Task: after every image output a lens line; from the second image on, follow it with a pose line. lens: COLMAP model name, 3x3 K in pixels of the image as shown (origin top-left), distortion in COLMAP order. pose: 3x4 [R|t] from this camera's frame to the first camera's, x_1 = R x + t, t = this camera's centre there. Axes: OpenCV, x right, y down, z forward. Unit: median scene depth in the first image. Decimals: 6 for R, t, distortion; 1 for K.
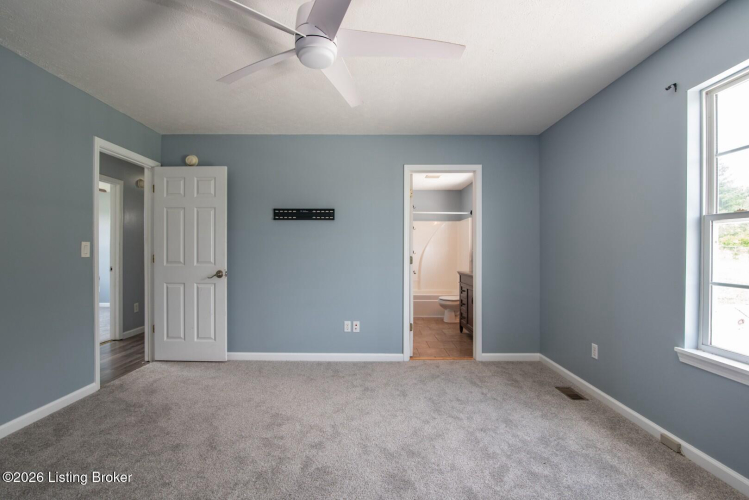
lens RADIAL K [[346.2, 0, 372.9], [0, 346.2, 251.3], [0, 0, 1]] dist [-0.018592, 0.000615]
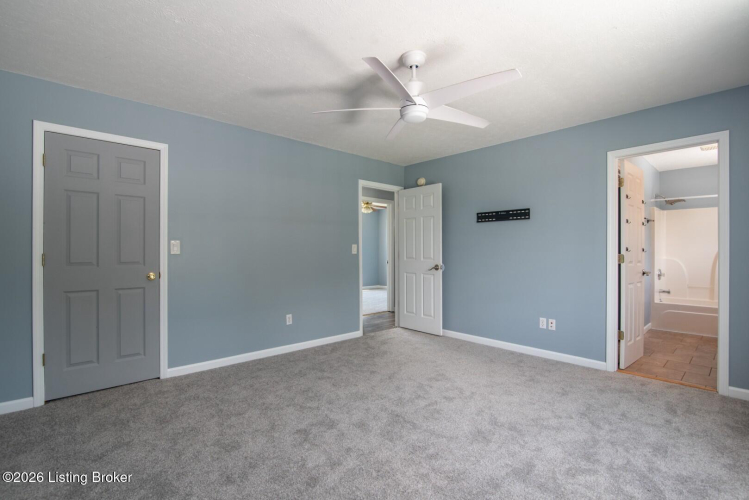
lens RADIAL K [[346.2, 0, 372.9], [0, 346.2, 251.3], [0, 0, 1]] dist [-0.018592, 0.000615]
pose [[0.676276, -0.002257, -0.736645, 0.409167], [0.003968, 0.999992, 0.000579, 0.004984], [0.736637, -0.003315, 0.676280, -0.060387]]
